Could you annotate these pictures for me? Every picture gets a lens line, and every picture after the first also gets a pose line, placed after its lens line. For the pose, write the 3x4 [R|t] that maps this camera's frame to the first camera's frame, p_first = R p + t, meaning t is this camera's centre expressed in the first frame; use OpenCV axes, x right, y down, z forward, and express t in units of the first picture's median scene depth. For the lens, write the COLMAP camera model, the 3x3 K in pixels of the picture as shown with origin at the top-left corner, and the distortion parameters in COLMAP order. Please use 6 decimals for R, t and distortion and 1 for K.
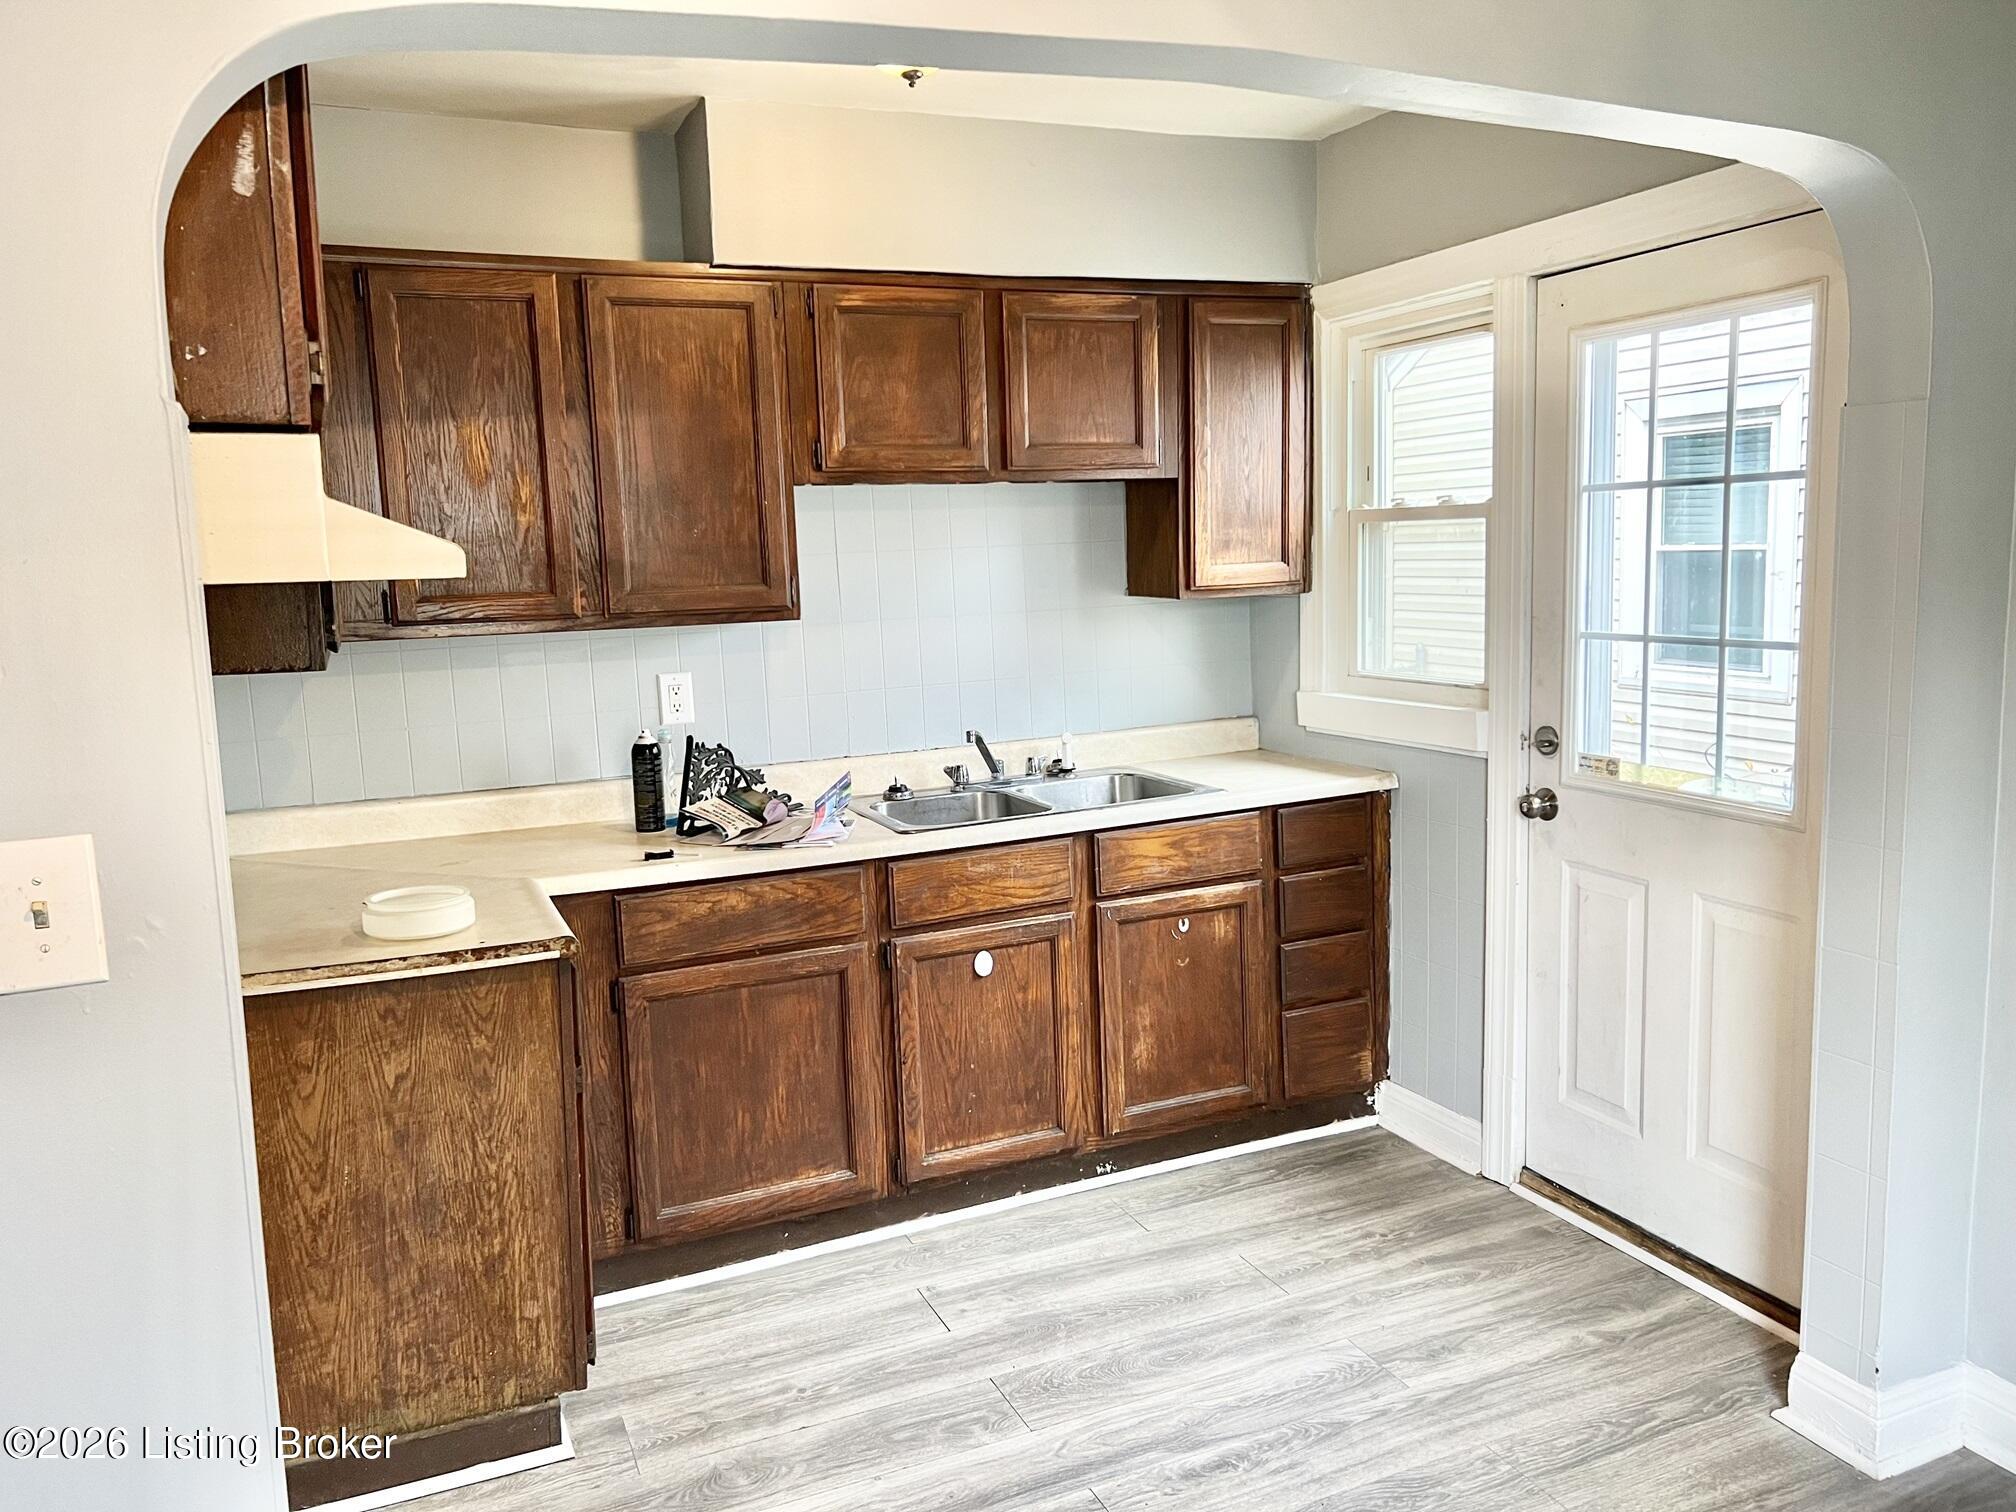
lens RADIAL K [[1517.3, 0, 1021.1], [0, 1517.3, 745.2], [0, 0, 1]] dist [0.007123, 0.000669]
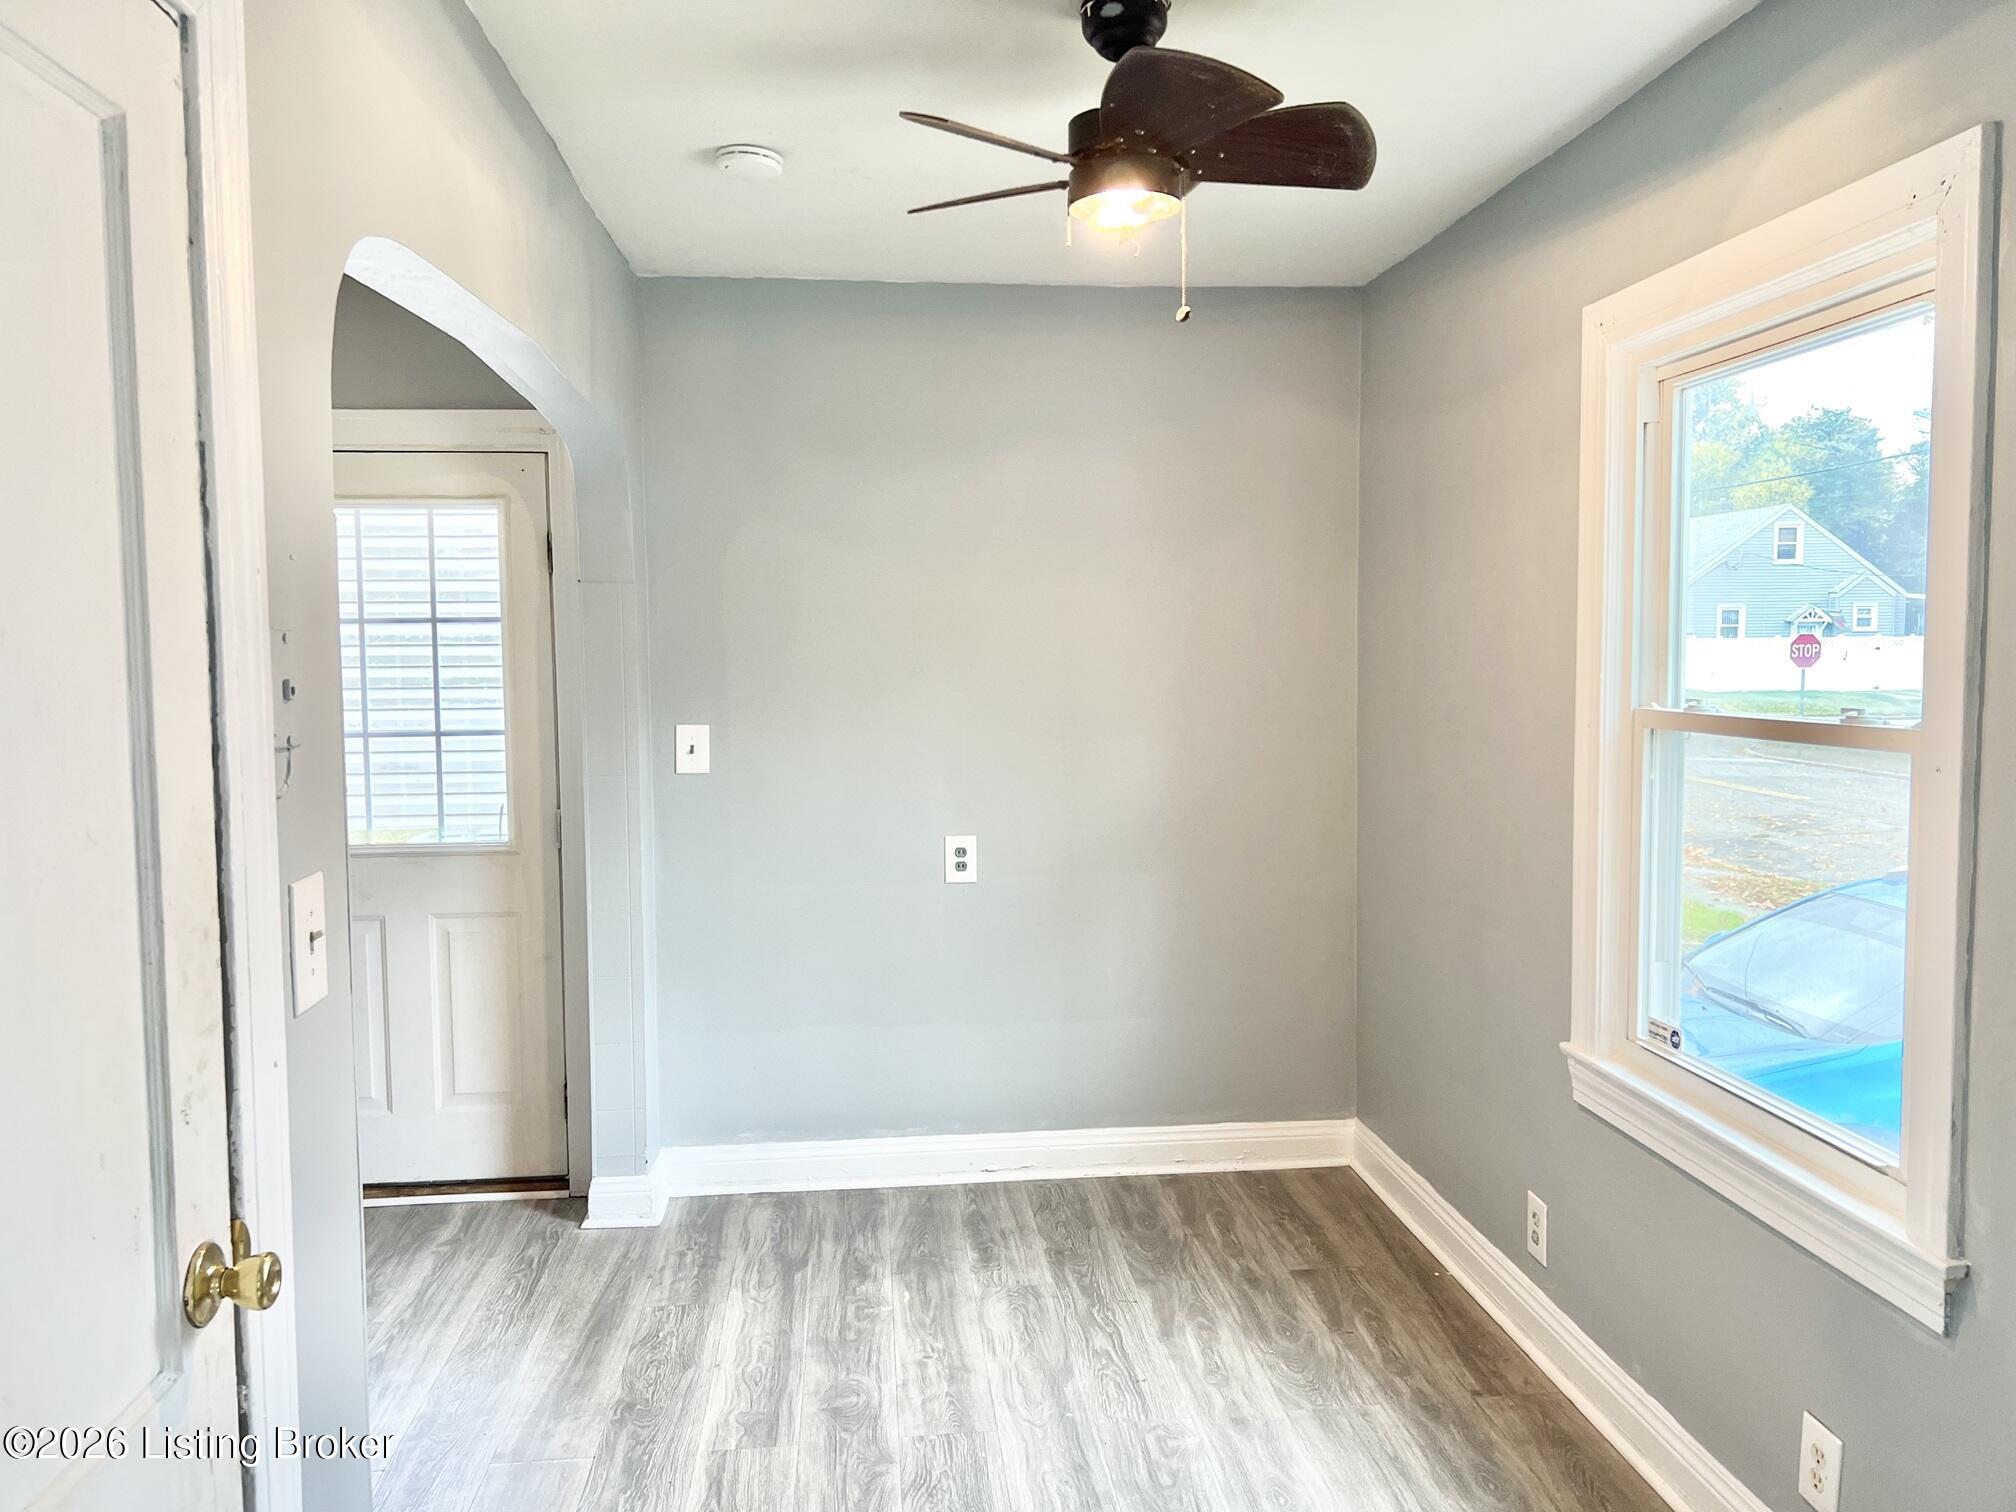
lens RADIAL K [[1517.3, 0, 1024.4], [0, 1517.3, 750.5], [0, 0, 1]] dist [0.007123, 0.000669]
pose [[0.307273, -0.045454, 0.950535, -0.749525], [0.123619, 0.992302, 0.007490, 0.005302], [-0.943558, 0.115202, 0.310526, 0.043240]]
